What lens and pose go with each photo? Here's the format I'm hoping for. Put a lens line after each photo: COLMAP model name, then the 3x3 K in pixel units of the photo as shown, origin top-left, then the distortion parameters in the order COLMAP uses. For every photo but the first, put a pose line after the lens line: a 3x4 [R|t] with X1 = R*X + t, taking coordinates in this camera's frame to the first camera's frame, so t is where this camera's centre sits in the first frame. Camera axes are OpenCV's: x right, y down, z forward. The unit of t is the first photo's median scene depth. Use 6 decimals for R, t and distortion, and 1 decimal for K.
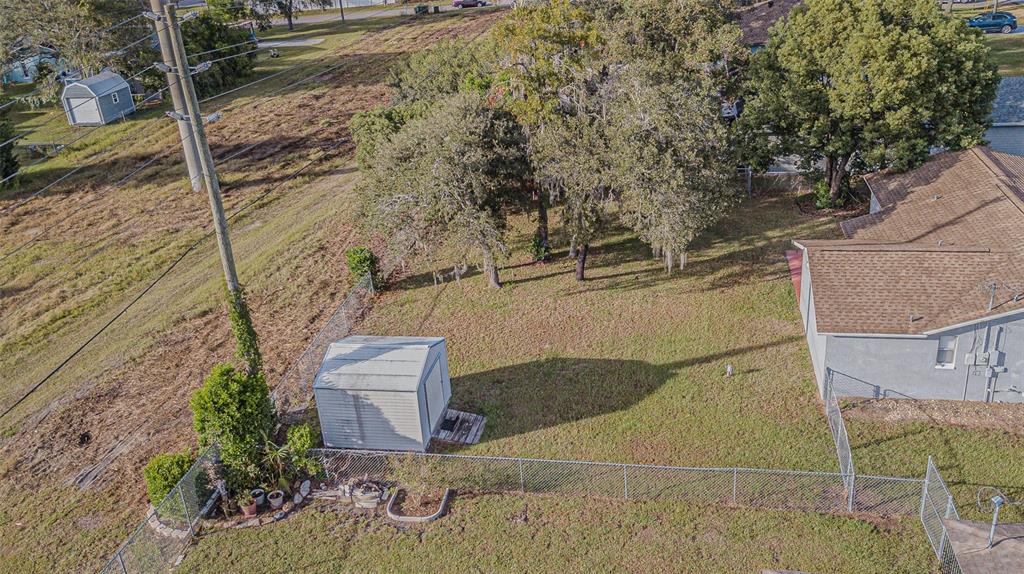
lens RADIAL K [[860.4, 0, 517.4], [0, 860.4, 281.6], [0, 0, 1]] dist [0.025512, -0.019320]
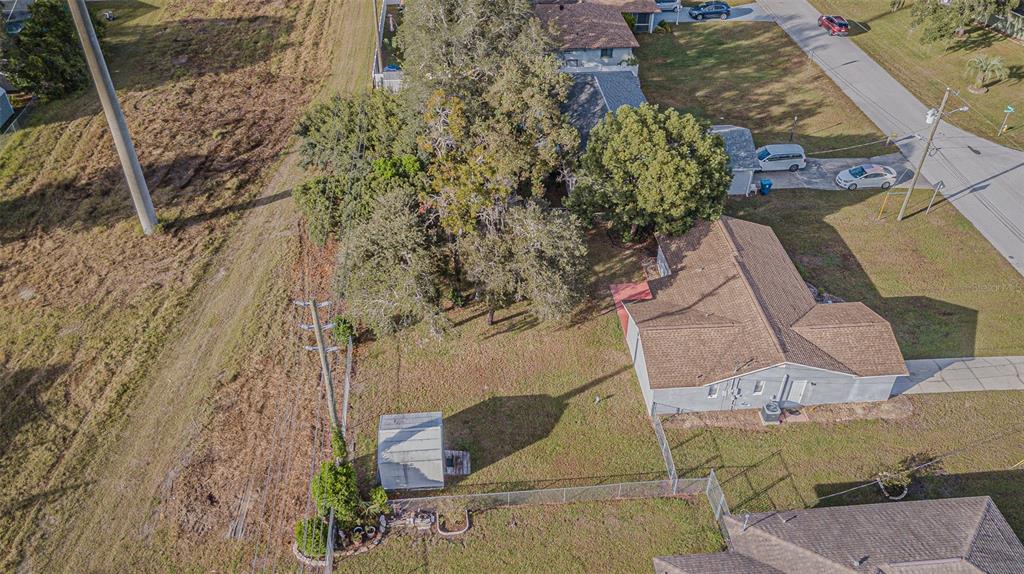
lens RADIAL K [[770.0, 0, 501.1], [0, 770.0, 289.4], [0, 0, 1]] dist [0.021163, 0.000928]
pose [[0.963590, -0.108087, 0.244564, -0.273037], [0.048202, 0.969888, 0.238733, -0.450765], [-0.263004, -0.218253, 0.939784, -0.332642]]
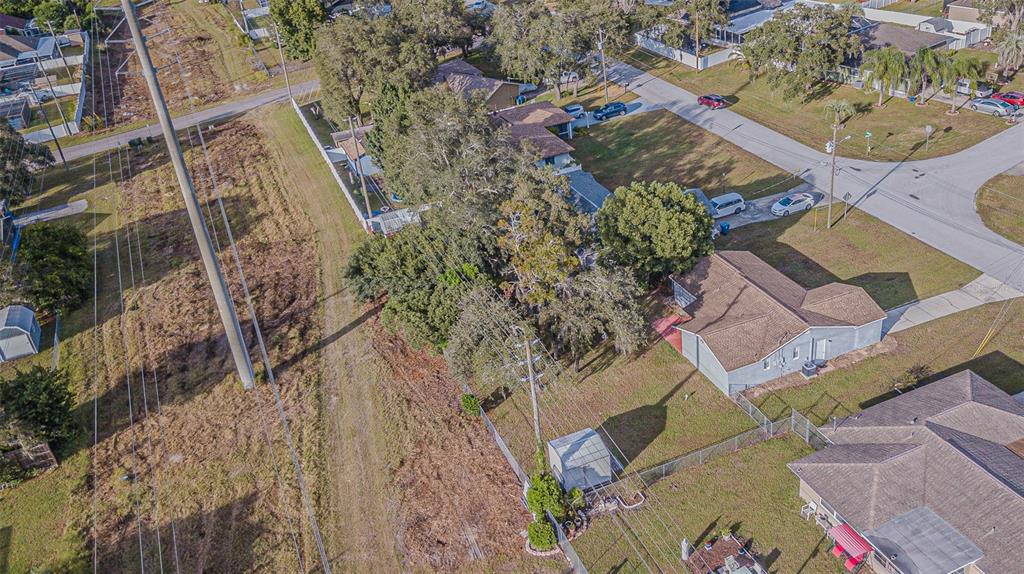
lens RADIAL K [[860.4, 0, 516.1], [0, 860.4, 286.5], [0, 0, 1]] dist [0.025512, -0.019320]
pose [[0.850269, -0.284255, 0.442991, -0.965907], [0.270336, 0.957985, 0.095832, -0.469502], [-0.451619, 0.038273, 0.891389, -0.761226]]
